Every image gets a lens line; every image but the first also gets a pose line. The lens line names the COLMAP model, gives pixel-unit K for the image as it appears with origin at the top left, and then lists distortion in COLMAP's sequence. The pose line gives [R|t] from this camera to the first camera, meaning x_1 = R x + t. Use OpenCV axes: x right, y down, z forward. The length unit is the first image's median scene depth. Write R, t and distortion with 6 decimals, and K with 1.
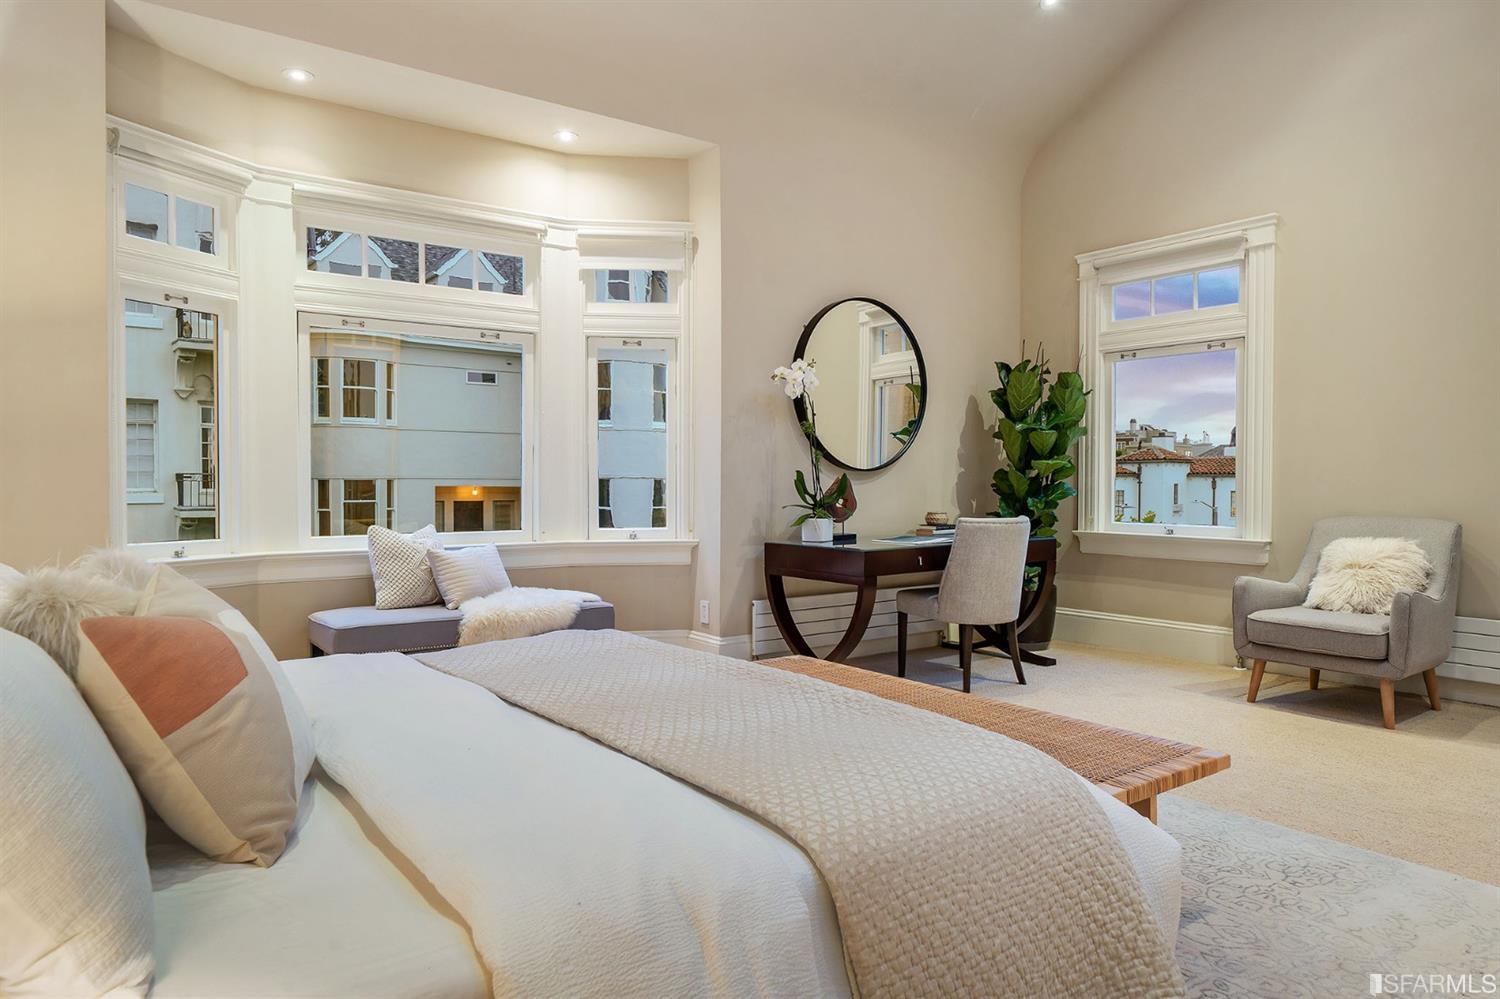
lens RADIAL K [[942.9, 0, 750.0], [0, 942.9, 499.5], [0, 0, 1]] dist [0.003856, 0.000143]
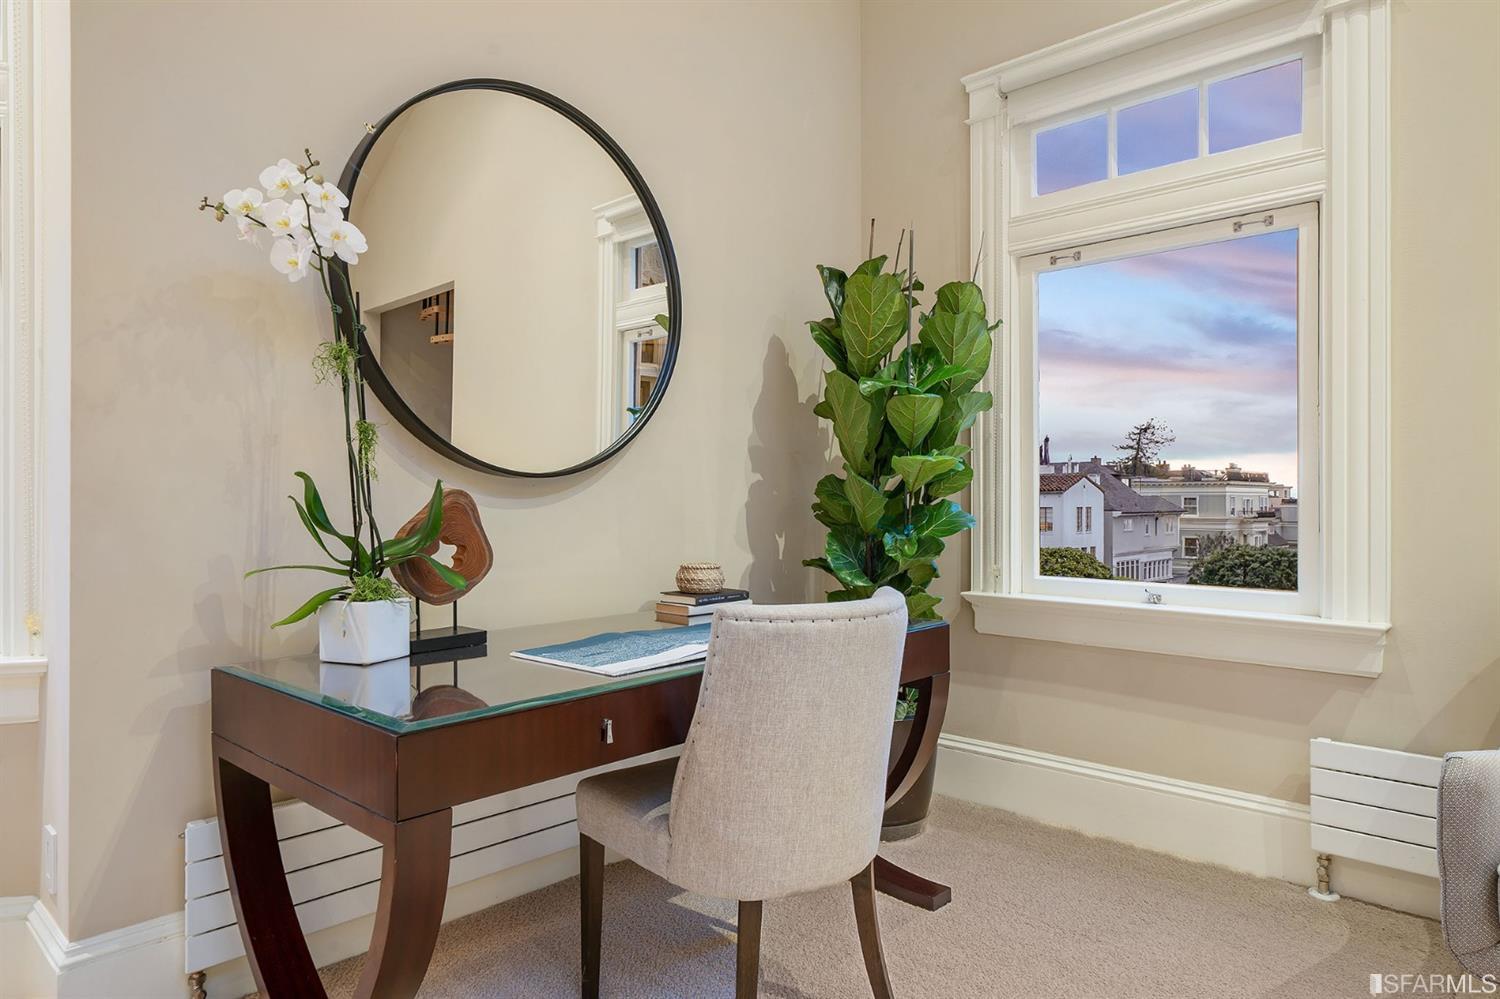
lens RADIAL K [[939.2, 0, 750.0], [0, 939.2, 499.5], [0, 0, 1]] dist [-0.000970, 0.000124]
pose [[0.983919, -0.001584, 0.178609, 0.137449], [0.005085, 0.999804, -0.019149, -0.010168], [-0.178544, 0.019750, 0.983734, 0.526477]]
